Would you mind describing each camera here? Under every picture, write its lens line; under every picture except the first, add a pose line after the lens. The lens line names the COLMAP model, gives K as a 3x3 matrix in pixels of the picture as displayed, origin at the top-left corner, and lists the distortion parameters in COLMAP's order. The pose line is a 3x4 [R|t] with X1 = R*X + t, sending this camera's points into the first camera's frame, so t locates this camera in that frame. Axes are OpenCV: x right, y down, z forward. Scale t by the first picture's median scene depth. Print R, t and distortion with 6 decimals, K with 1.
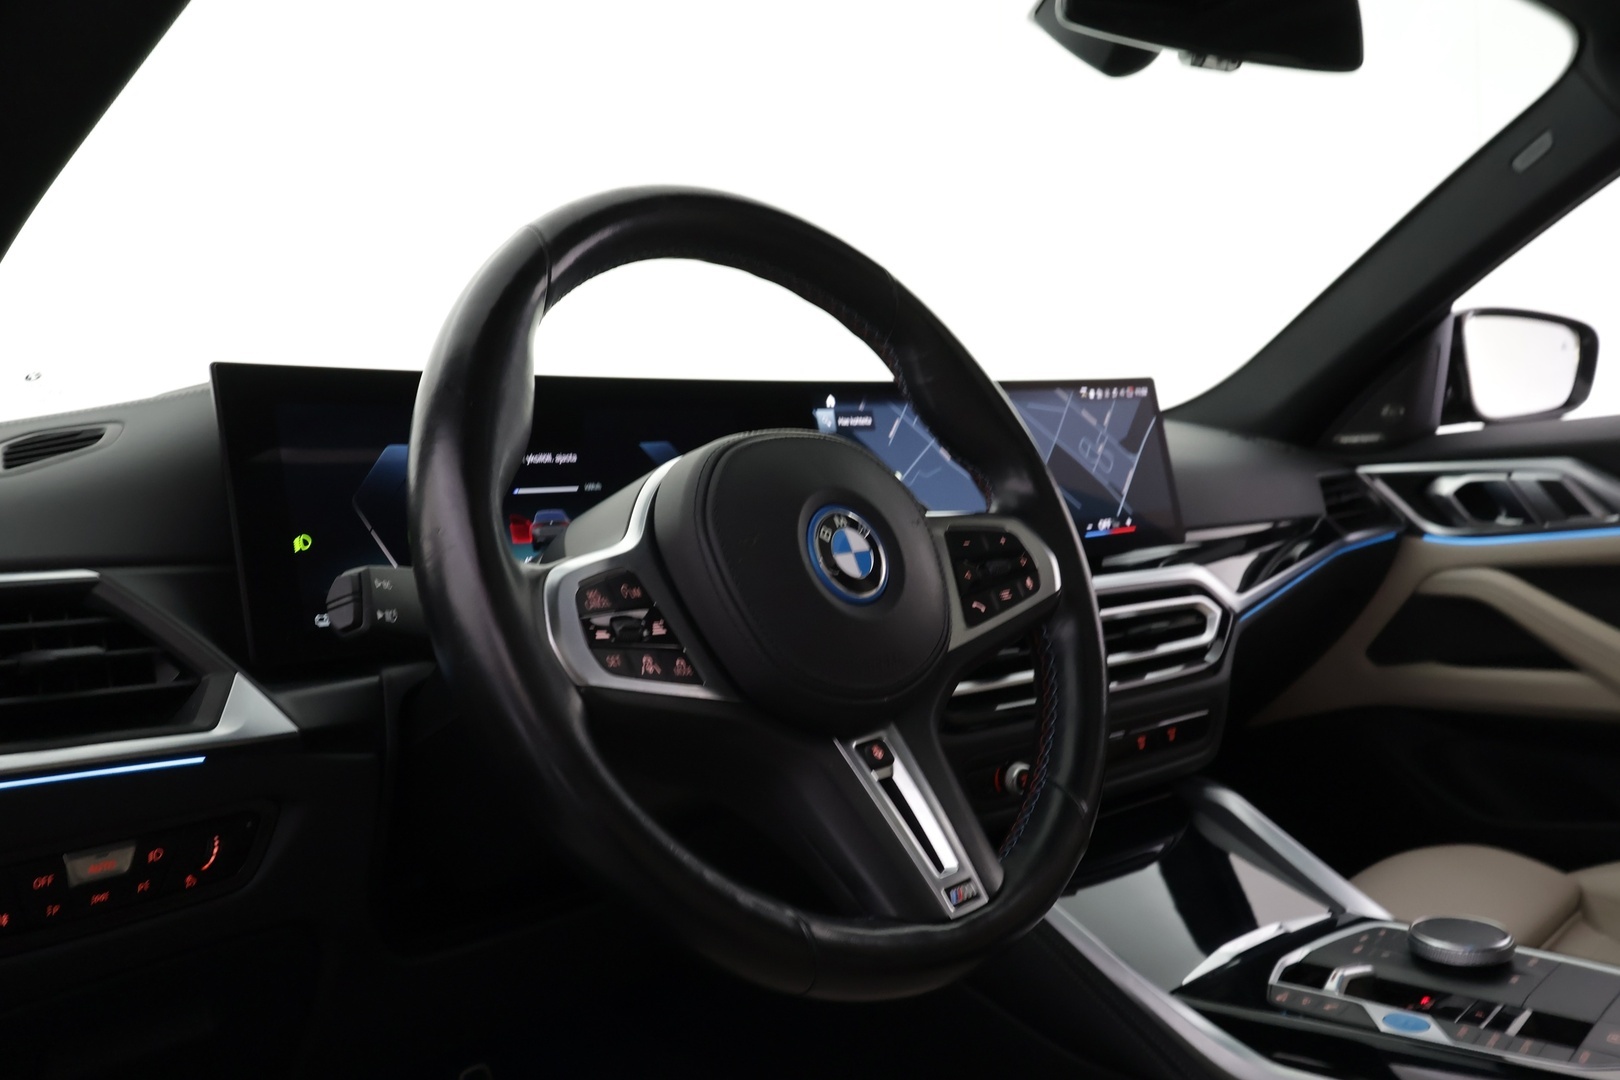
lens RADIAL K [[1222.5, 0, 810.0], [0, 1222.5, 540.0], [0, 0, 1]] dist [-0.000621, -0.001326]
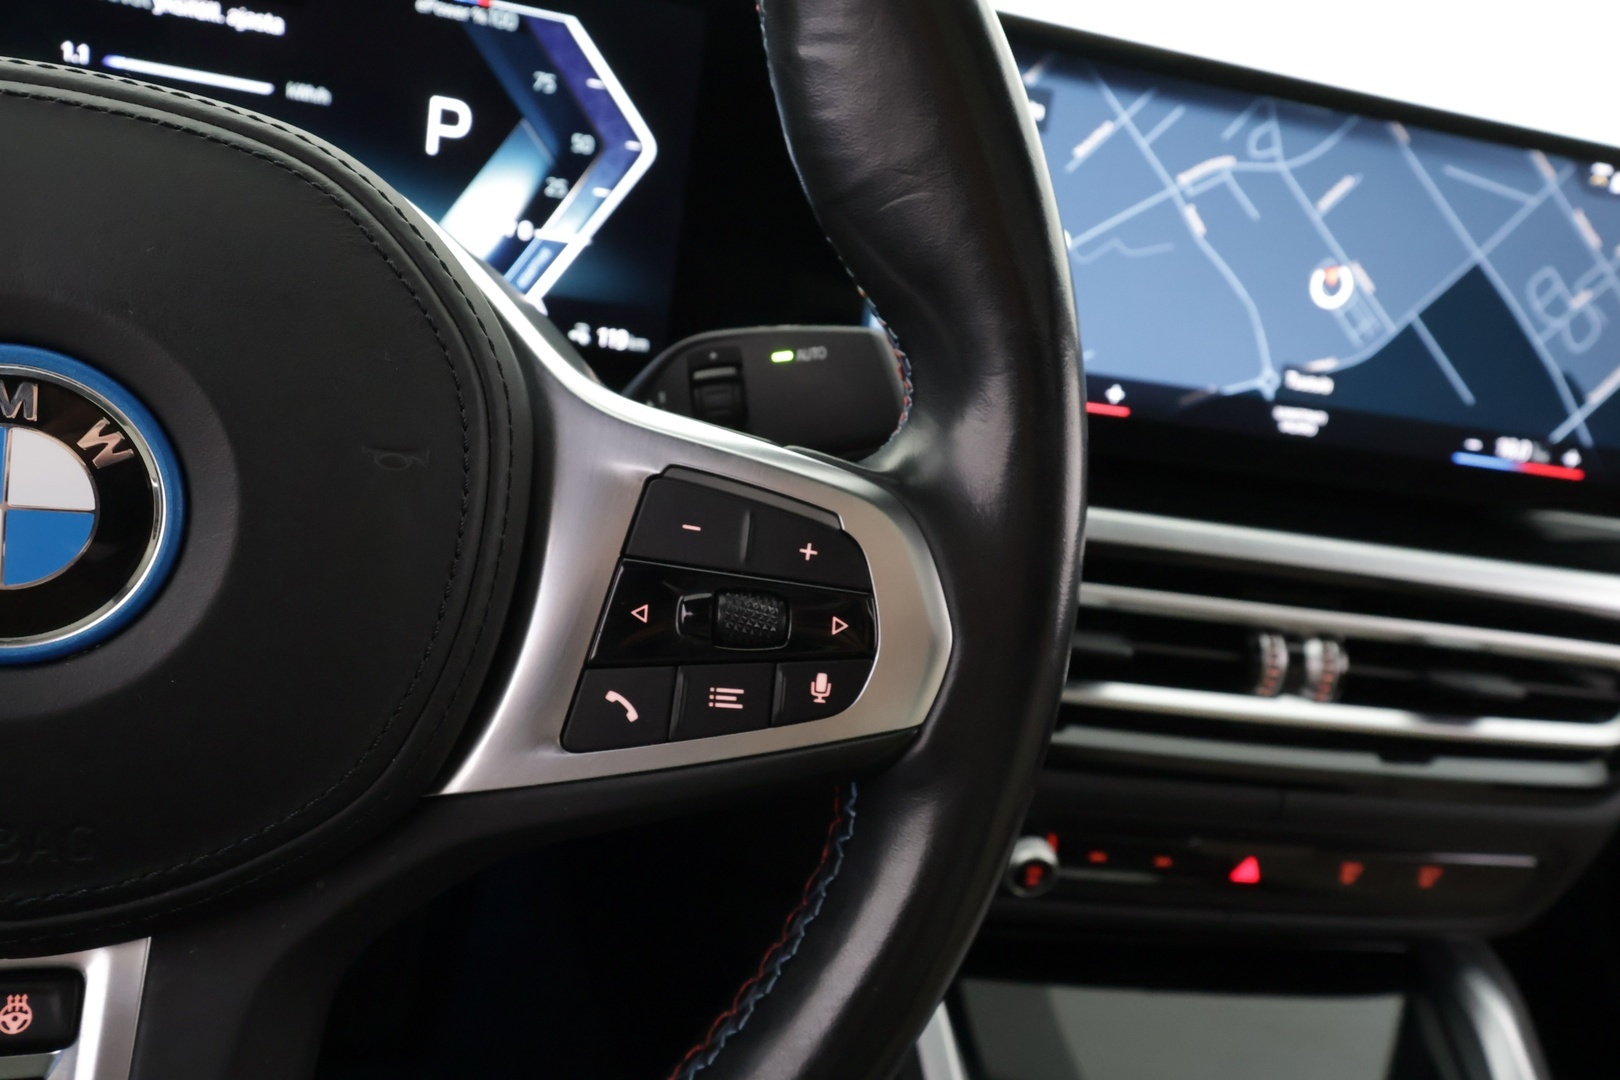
lens RADIAL K [[1222.5, 0, 810.0], [0, 1222.5, 540.0], [0, 0, 1]] dist [-0.000621, -0.001326]
pose [[0.862568, 0.384581, -0.328745, 0.173233], [-0.266012, 0.897442, 0.351901, -0.079991], [0.430365, -0.216089, 0.876409, 0.432895]]
